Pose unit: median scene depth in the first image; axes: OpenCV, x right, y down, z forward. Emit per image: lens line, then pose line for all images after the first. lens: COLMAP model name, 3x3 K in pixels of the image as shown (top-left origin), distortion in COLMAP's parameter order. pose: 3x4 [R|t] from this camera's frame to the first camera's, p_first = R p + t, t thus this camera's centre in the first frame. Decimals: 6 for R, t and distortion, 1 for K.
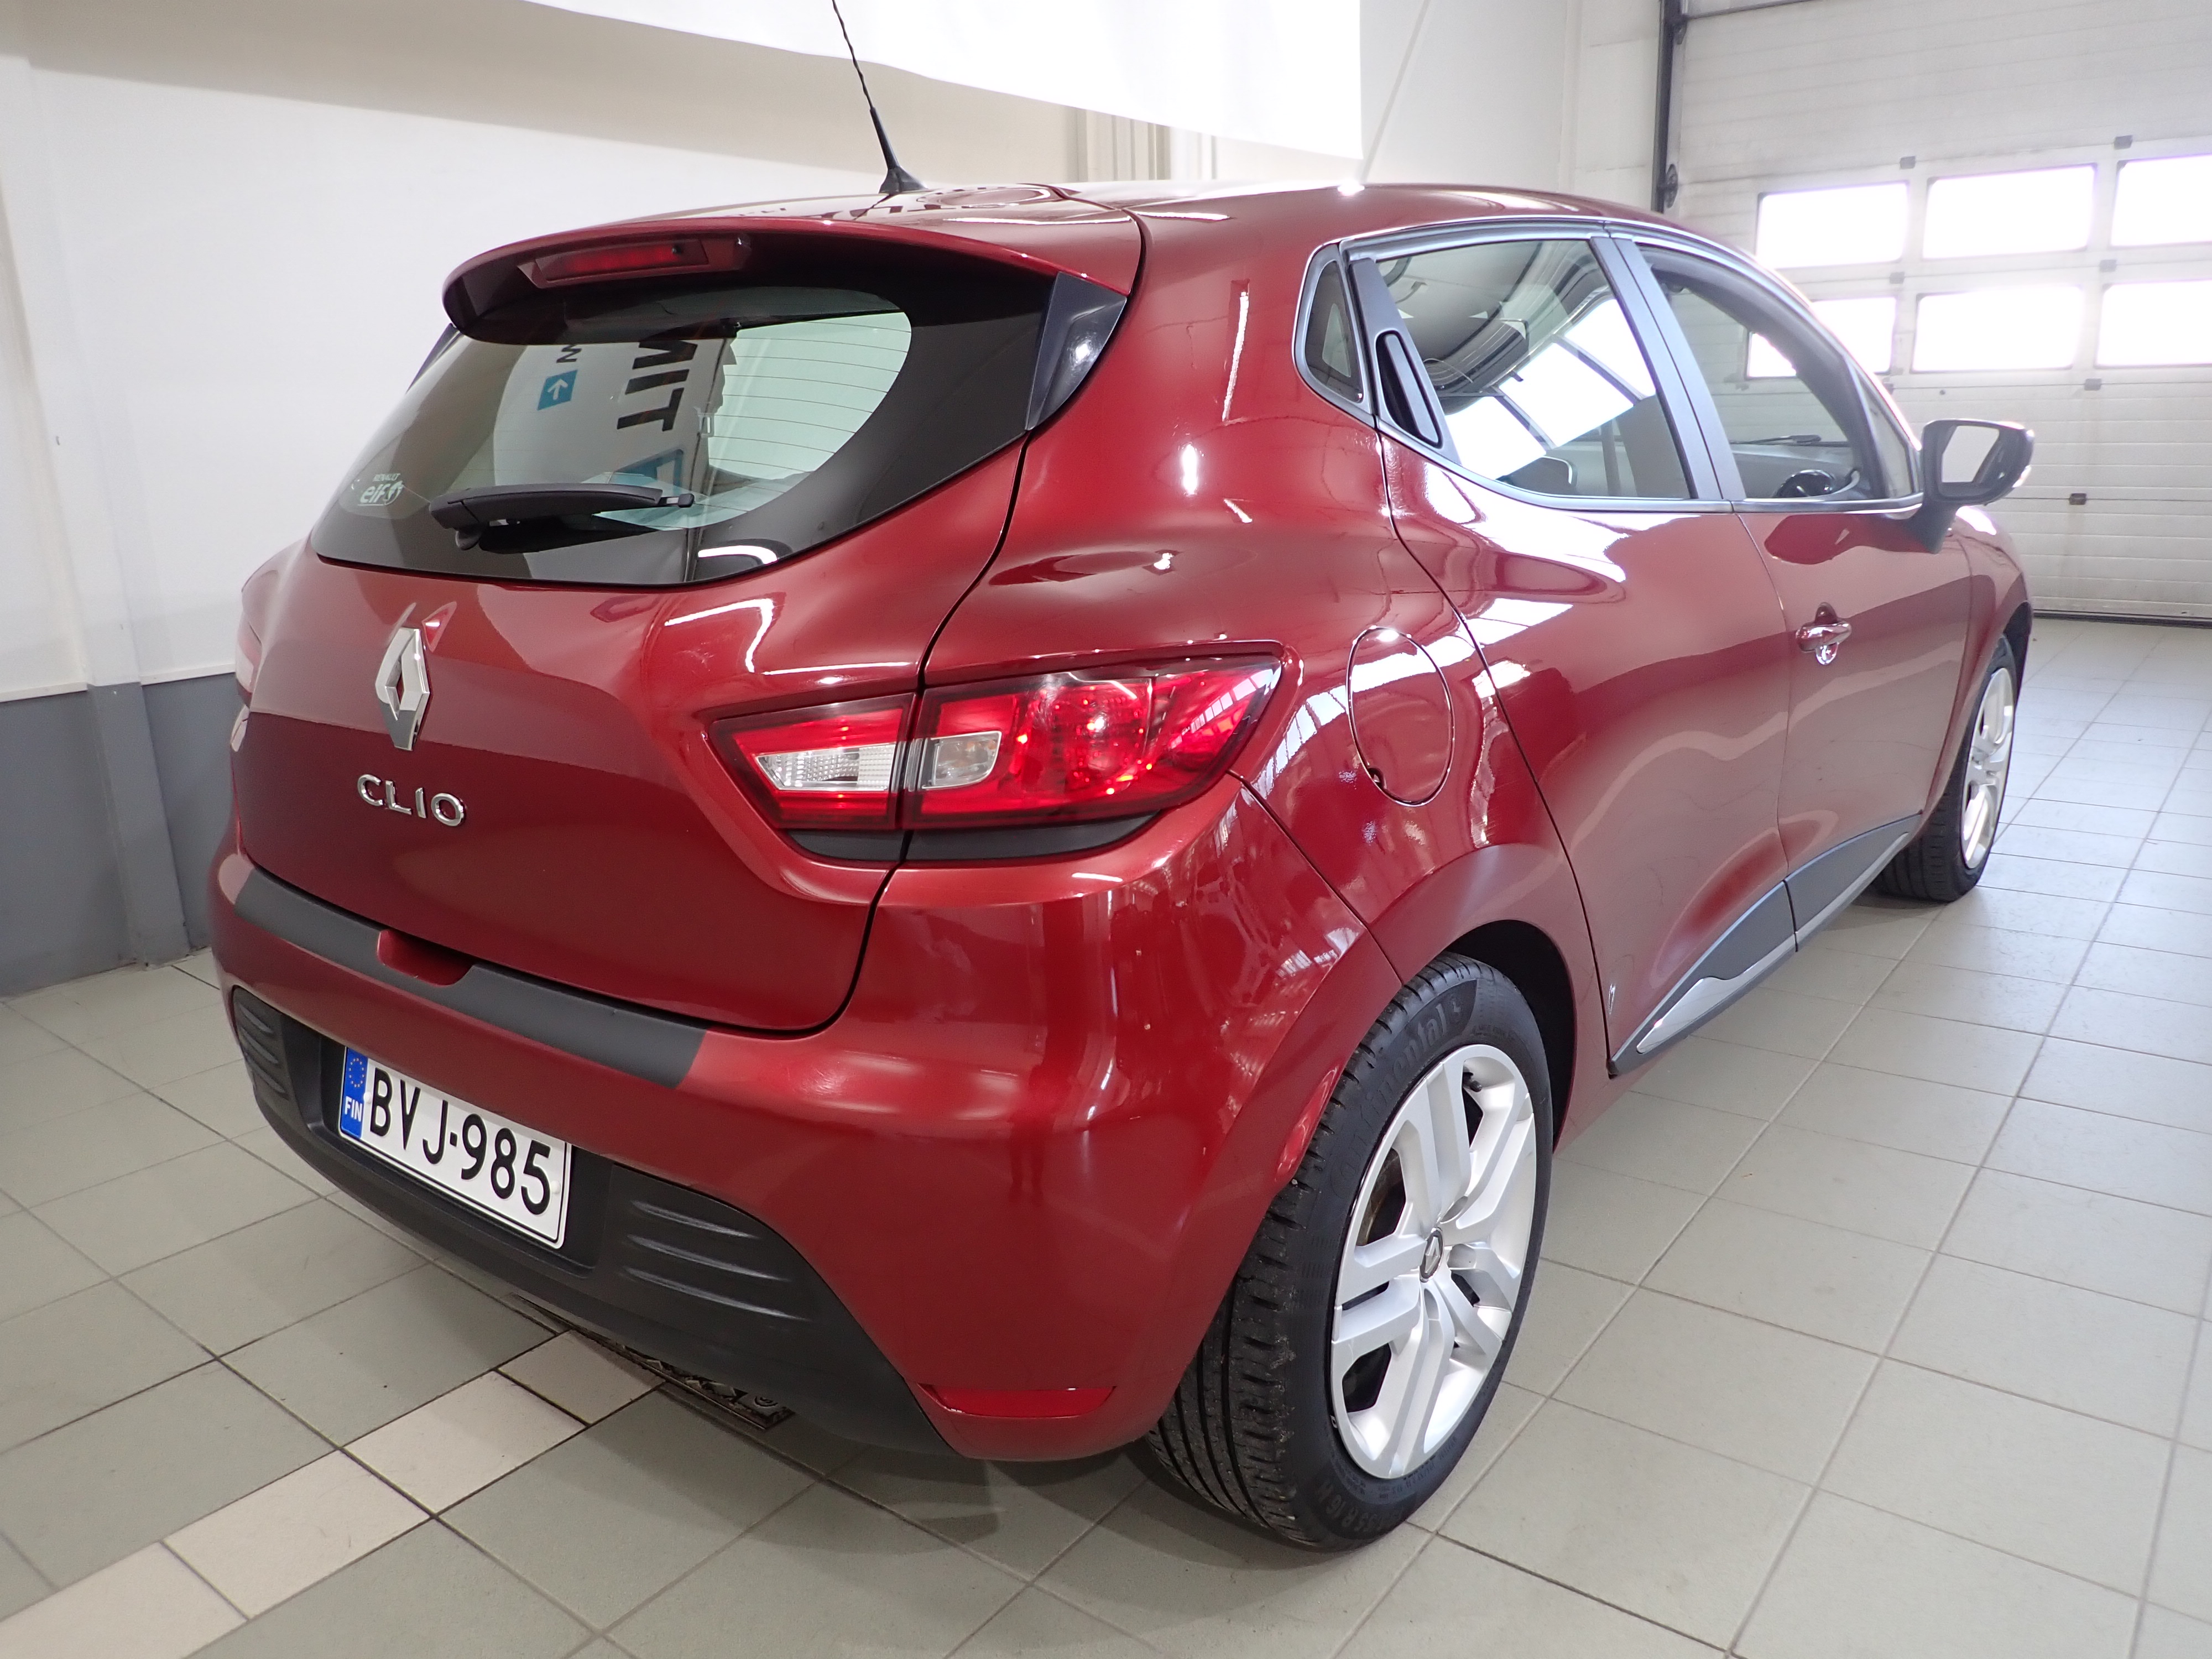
lens RADIAL K [[1648.4, 0, 1098.7], [0, 1648.4, 822.9], [0, 0, 1]] dist [-0.031844, -0.005128]
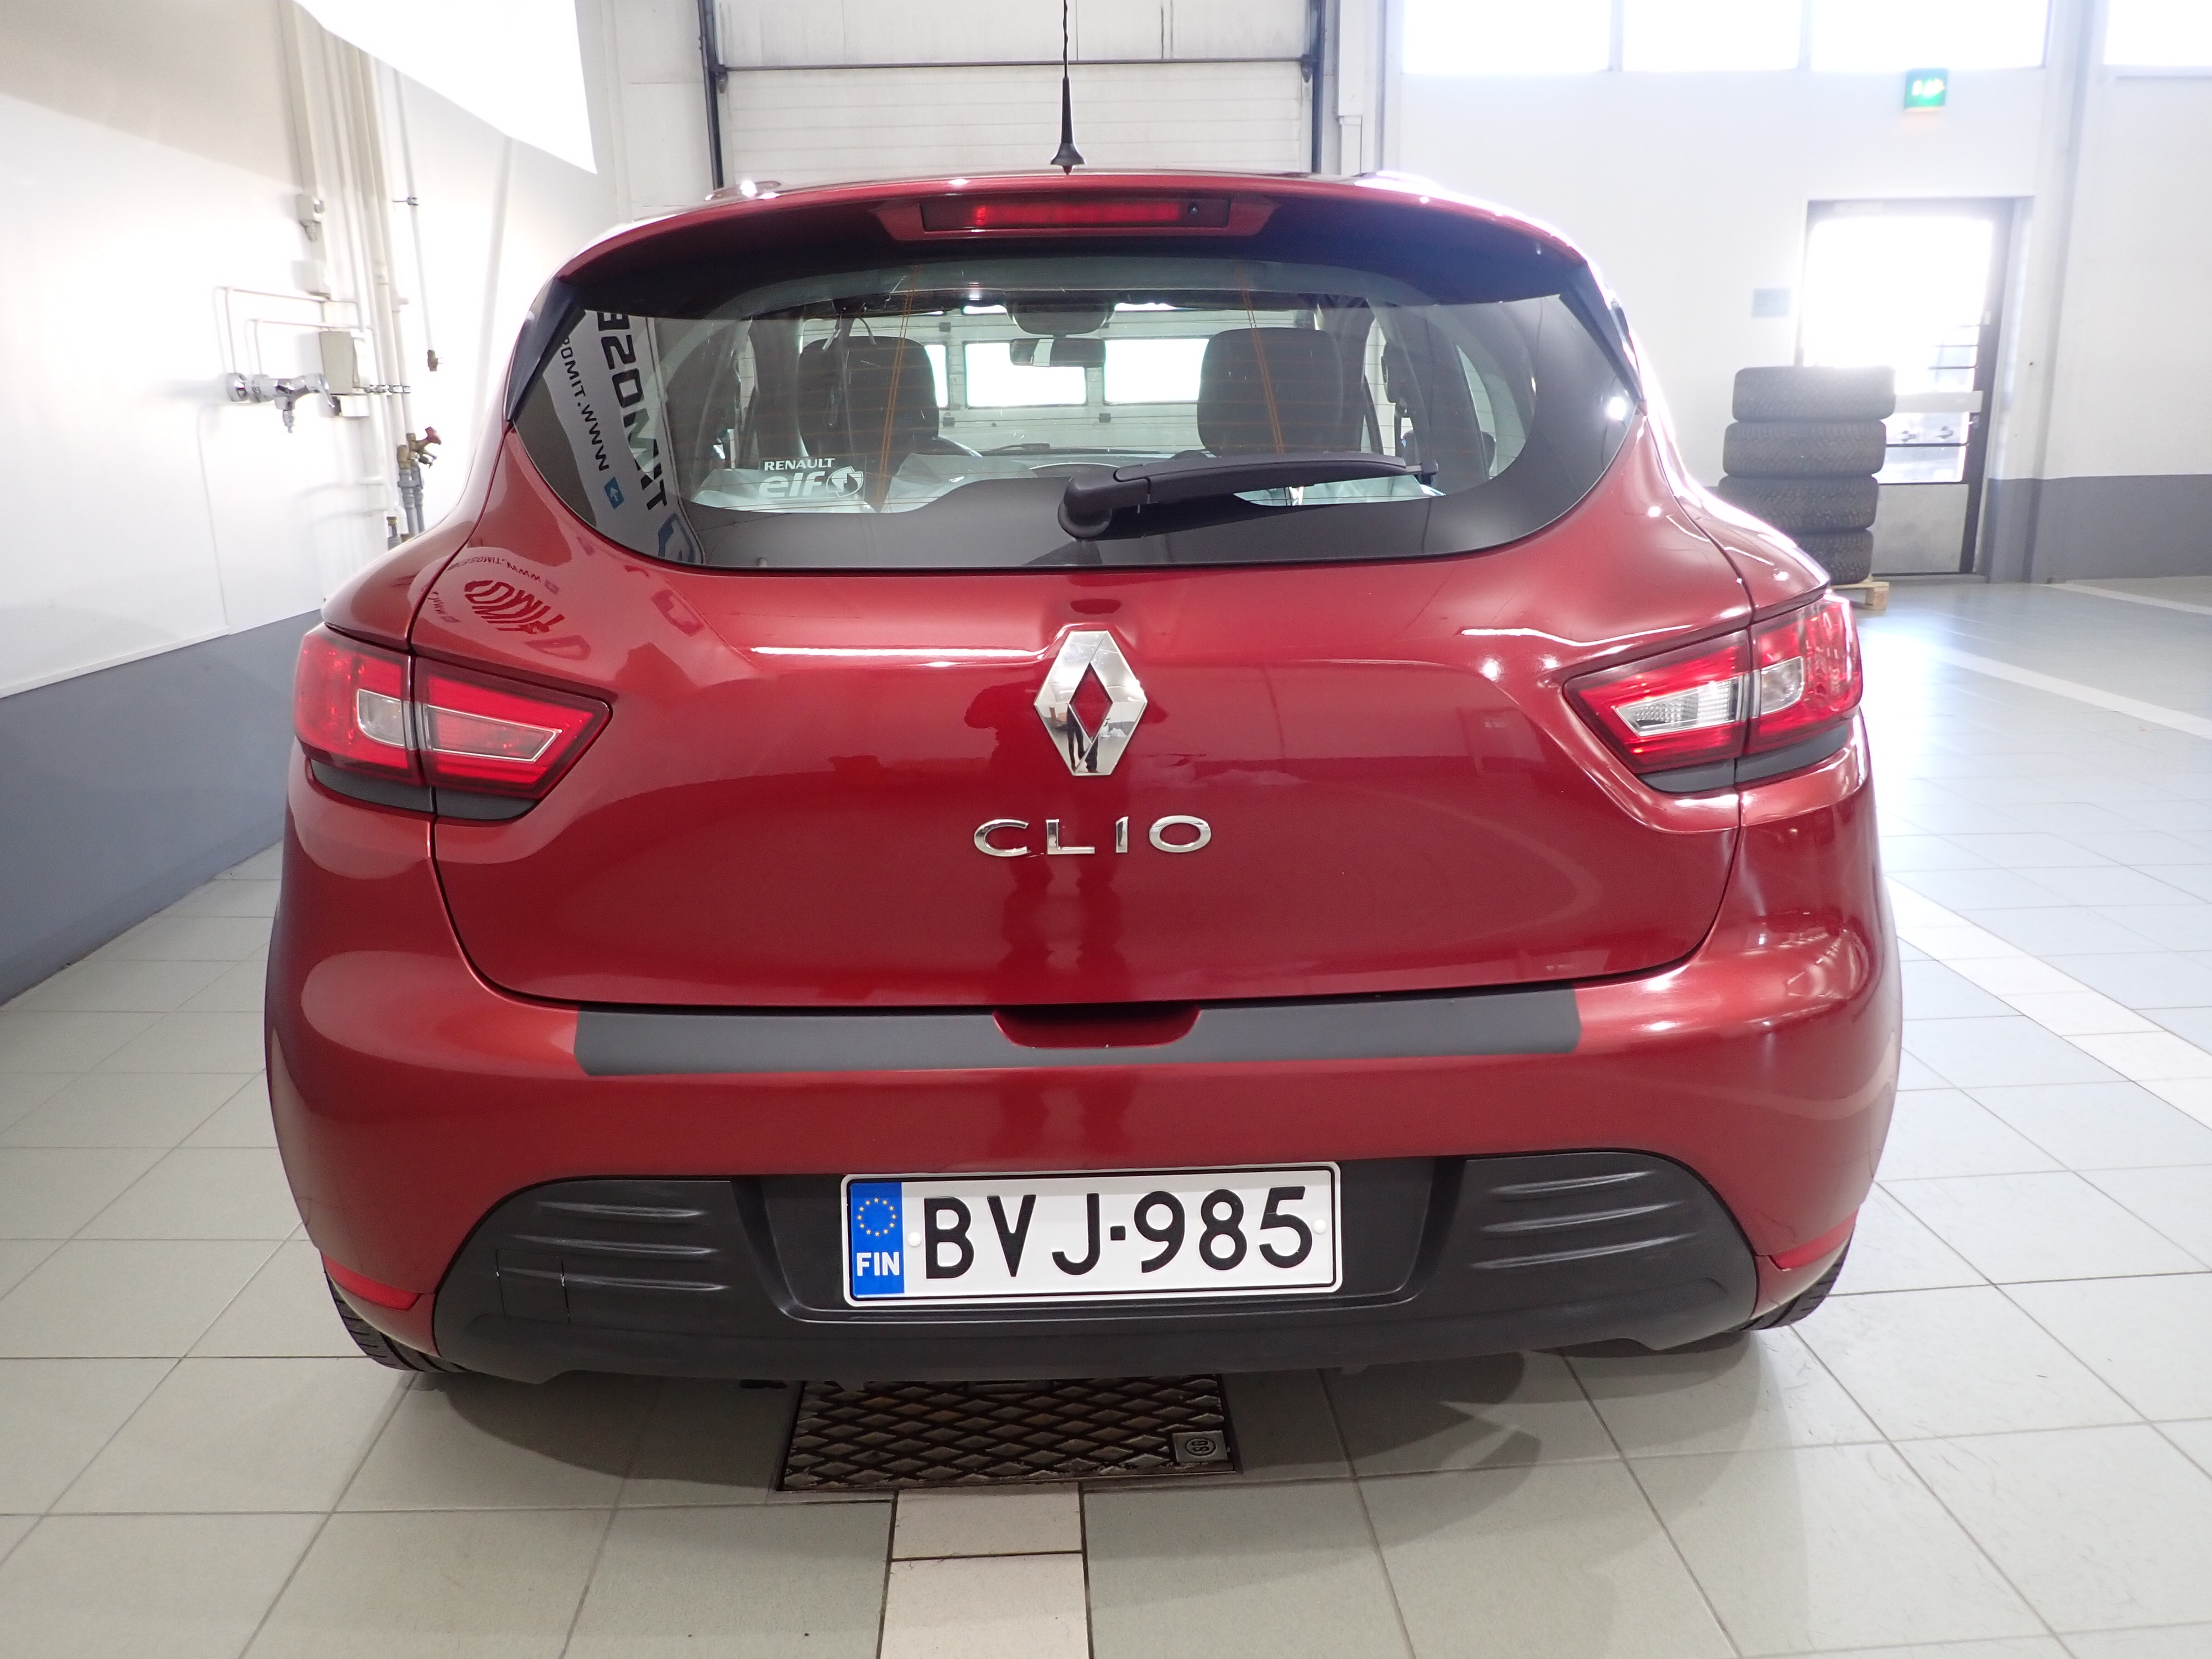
lens RADIAL K [[1629.5, 0, 1106.0], [0, 1629.5, 829.5], [0, 0, 1]] dist [-0.009848, -0.006136]
pose [[0.759336, -0.148610, 0.633502, -0.887979], [0.162007, 0.986091, 0.037135, -0.044143], [-0.630209, 0.074433, 0.772850, 0.333050]]
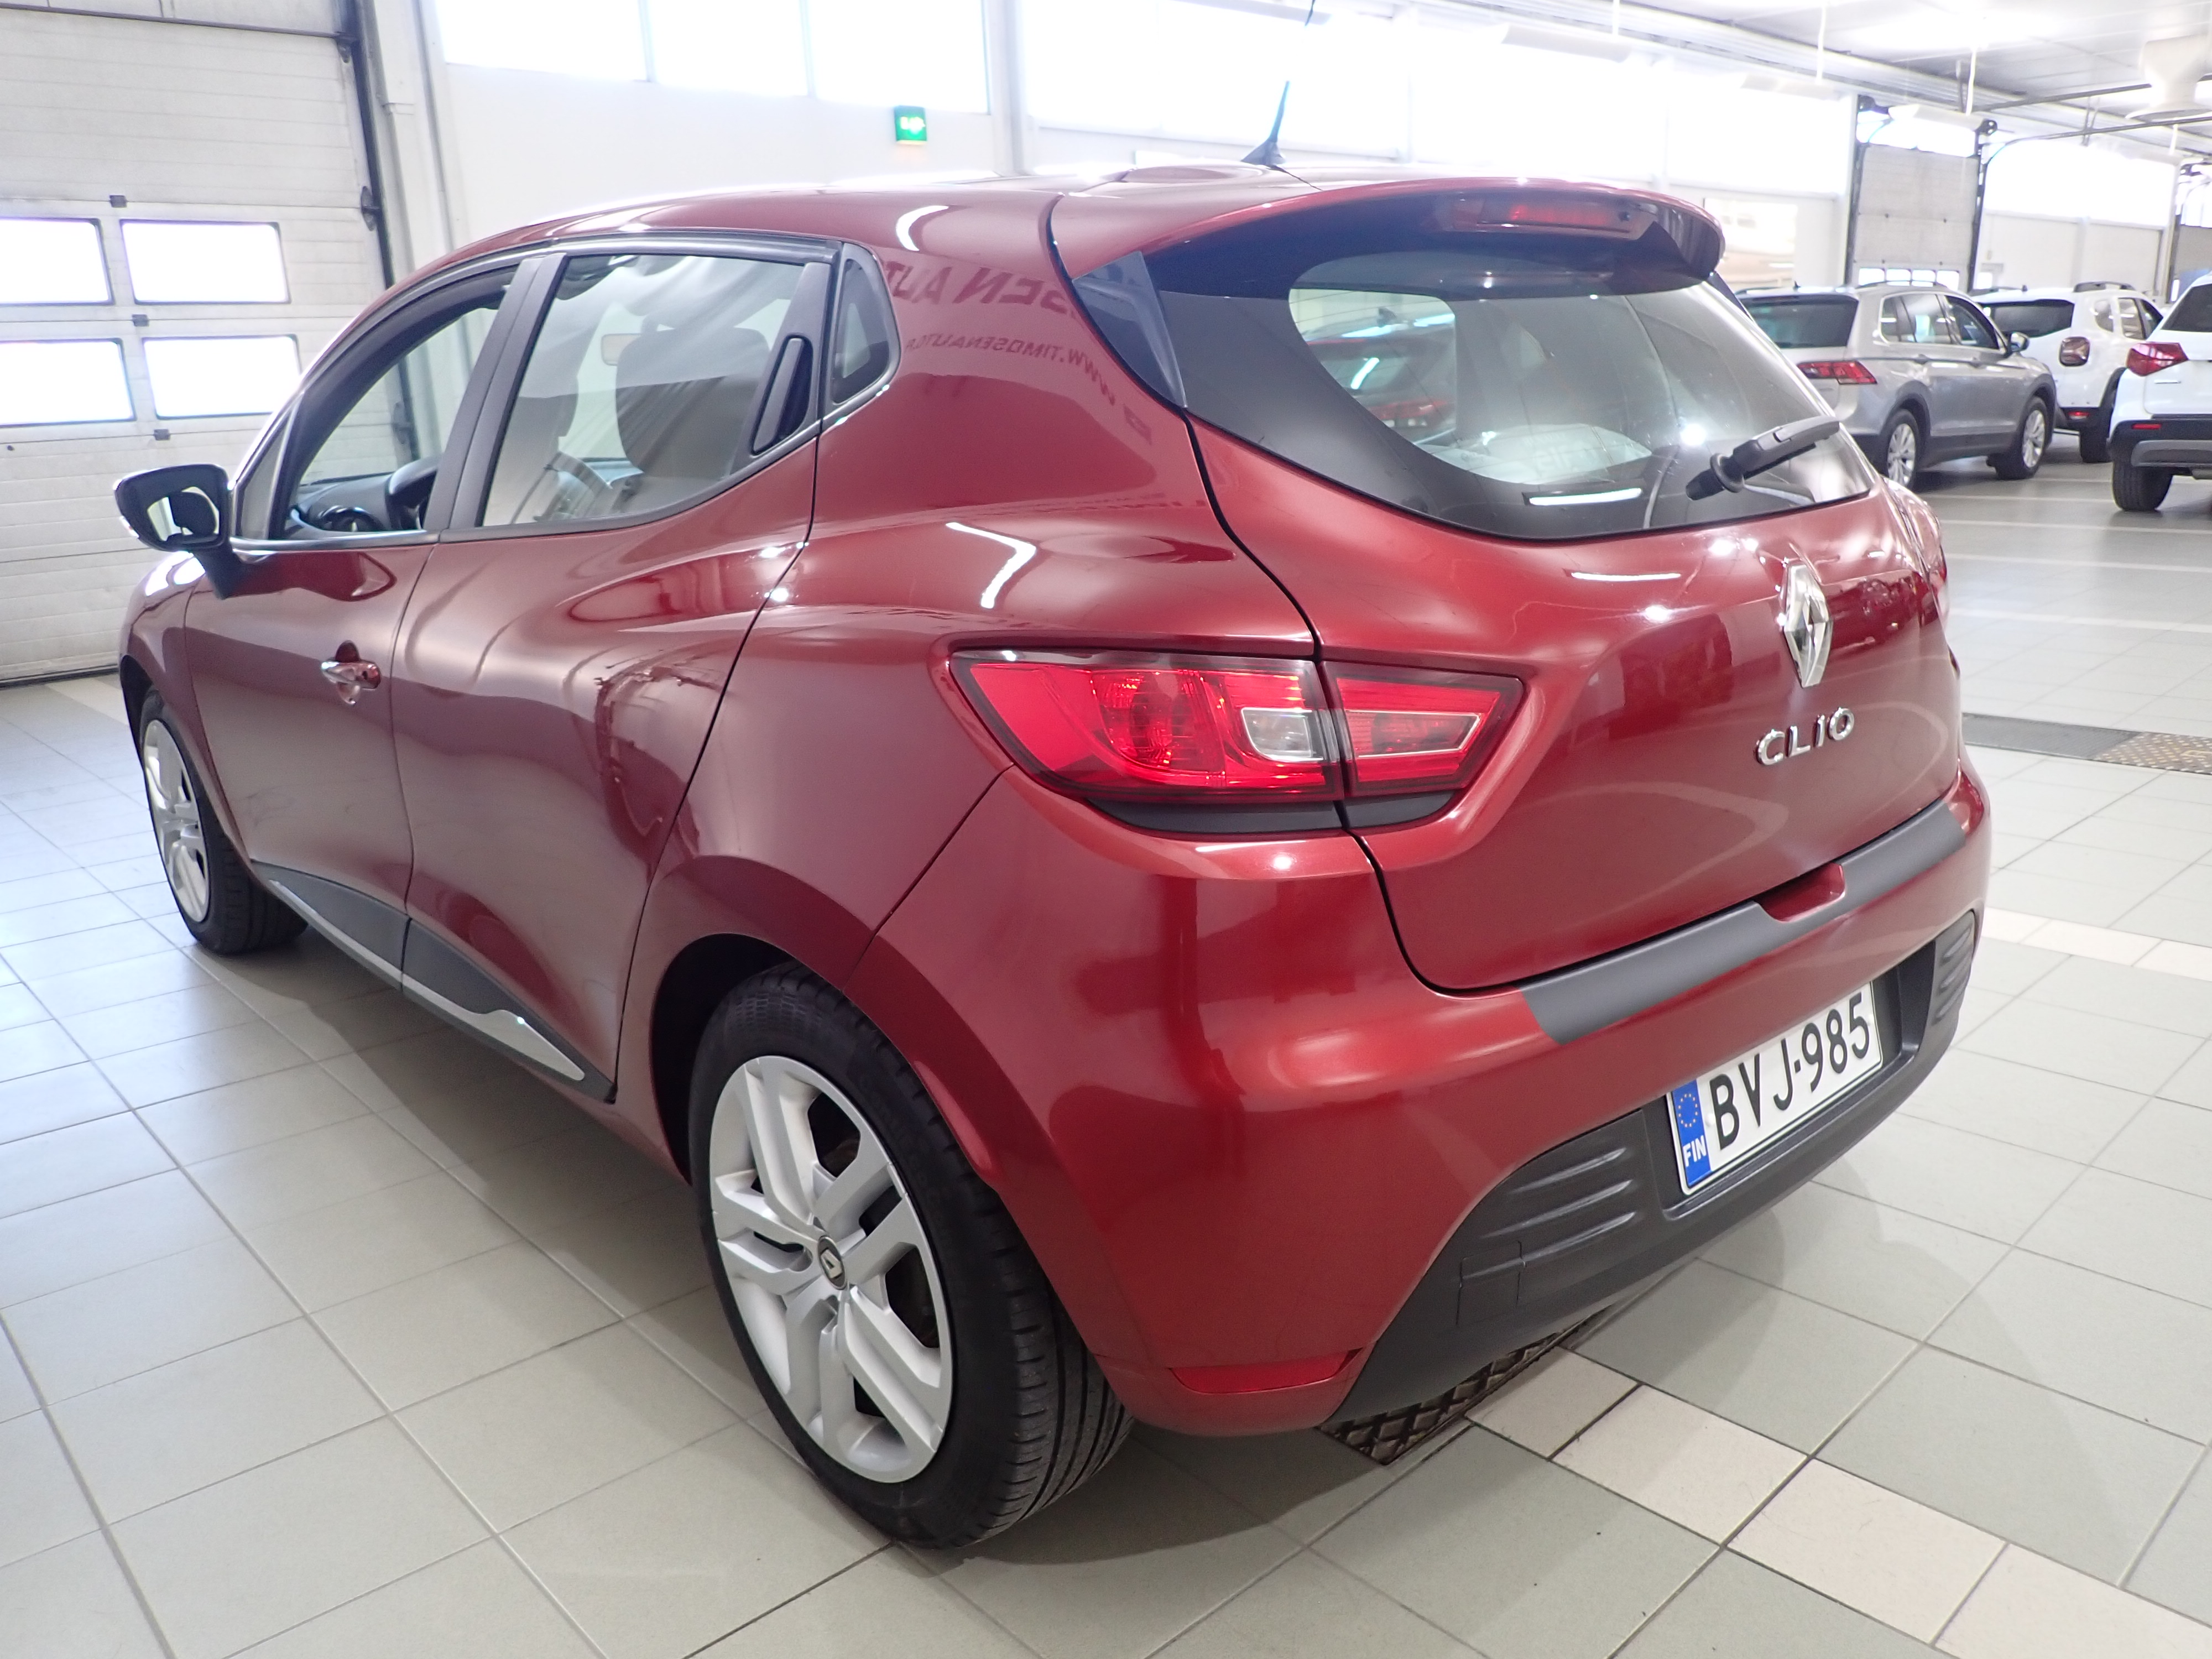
lens RADIAL K [[1615.7, 0, 1106.0], [0, 1615.7, 829.5], [0, 0, 1]] dist [-0.003150, -0.002033]
pose [[0.172067, -0.240736, 0.955217, -1.372019], [0.283142, 0.940847, 0.186112, -0.250381], [-0.943517, 0.238438, 0.230051, 1.123430]]
